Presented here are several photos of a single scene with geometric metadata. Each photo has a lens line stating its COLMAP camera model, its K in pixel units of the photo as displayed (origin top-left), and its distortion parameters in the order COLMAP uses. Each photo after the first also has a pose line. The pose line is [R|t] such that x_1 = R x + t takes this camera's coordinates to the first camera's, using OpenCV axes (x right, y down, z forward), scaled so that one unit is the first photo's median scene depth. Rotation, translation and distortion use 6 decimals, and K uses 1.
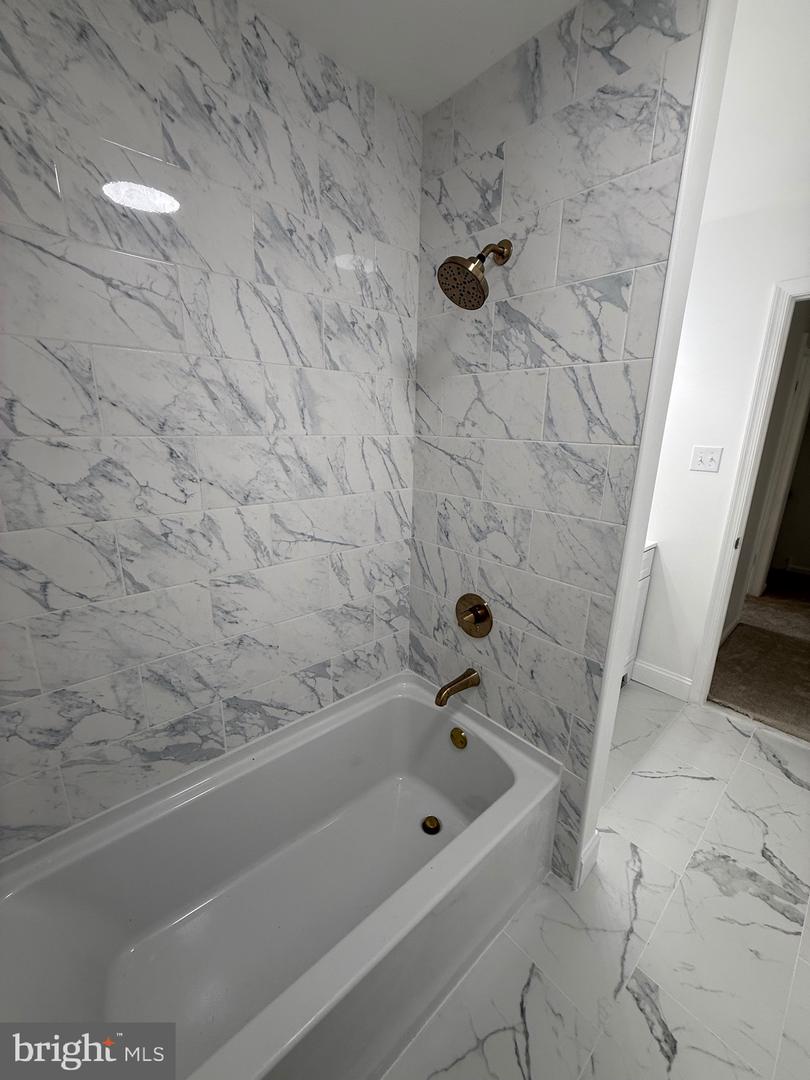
lens RADIAL K [[428.0, 0, 405.0], [0, 428.0, 540.0], [0, 0, 1]] dist [-0.000146, 0.000216]
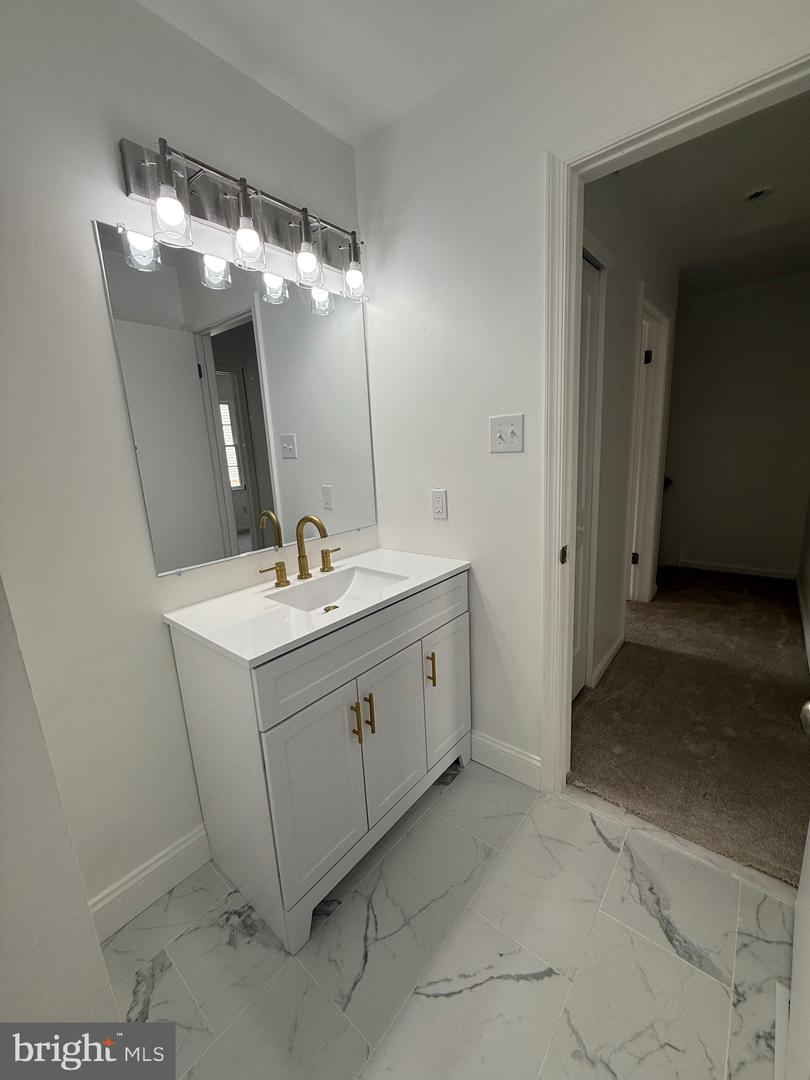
lens RADIAL K [[428.0, 0, 405.0], [0, 428.0, 540.0], [0, 0, 1]] dist [-0.000146, 0.000216]
pose [[0.986486, -0.098872, 0.130655, 0.398396], [0.105267, 0.993515, -0.042965, -0.011638], [-0.125560, 0.056138, 0.990496, 0.331287]]
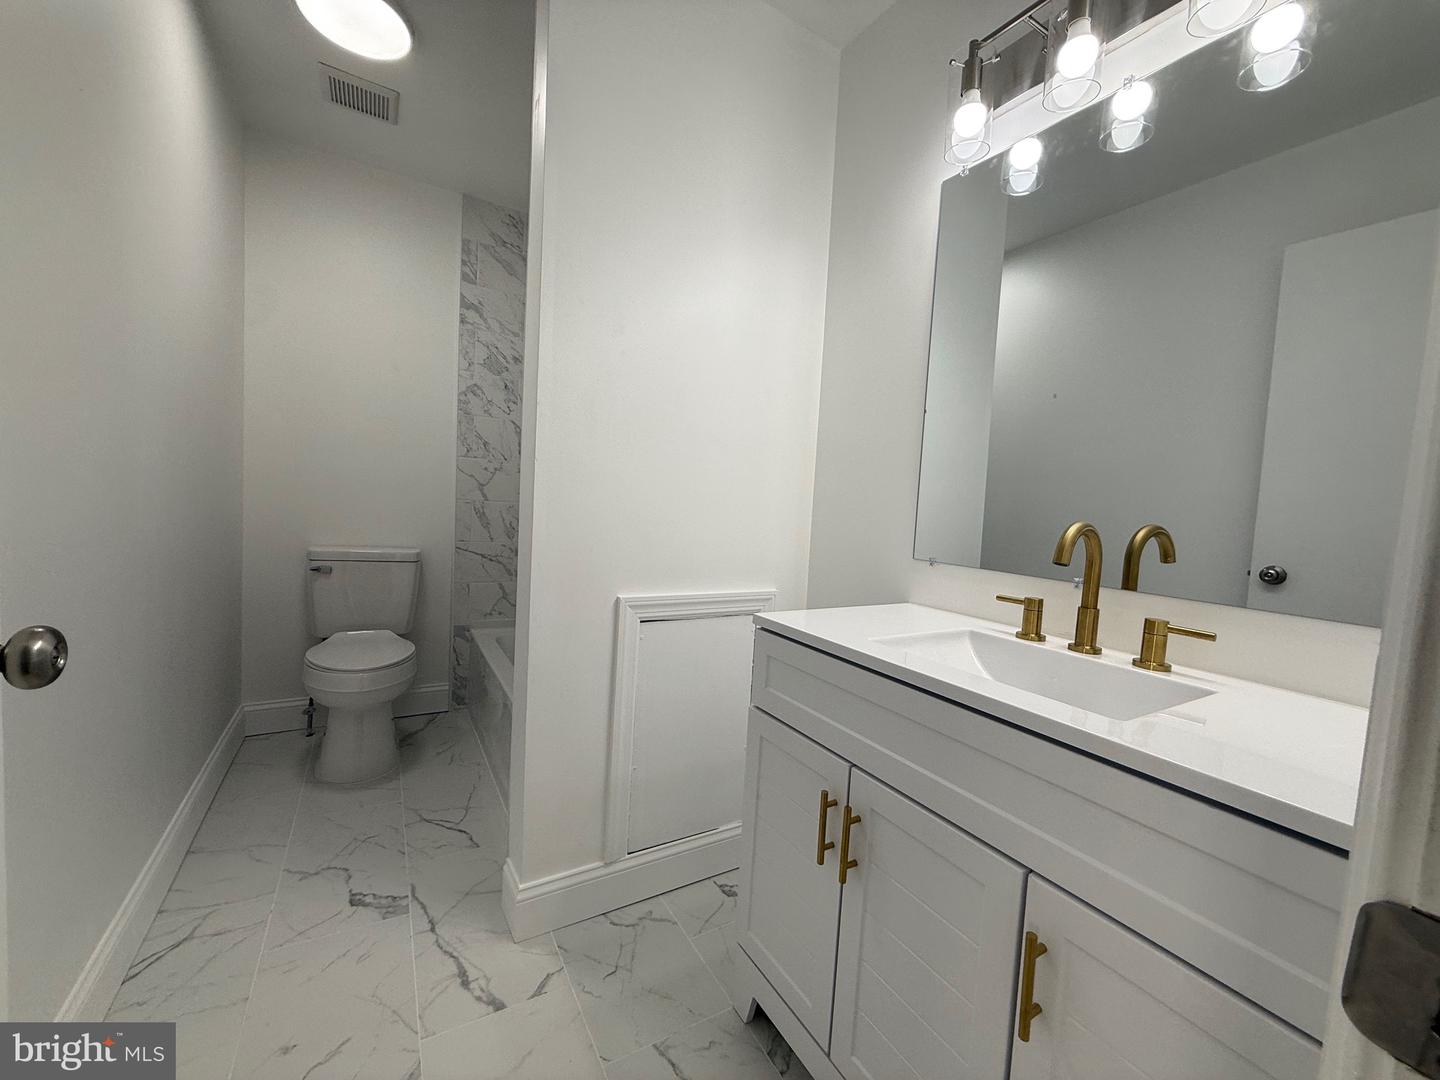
lens RADIAL K [[570.7, 0, 713.3], [0, 570.7, 537.4], [0, 0, 1]] dist [-0.000146, 0.000216]
pose [[-0.178573, 0.045482, -0.982875, 0.800726], [-0.316704, 0.943112, 0.101183, -0.036139], [0.931563, 0.329349, -0.154010, 0.781116]]
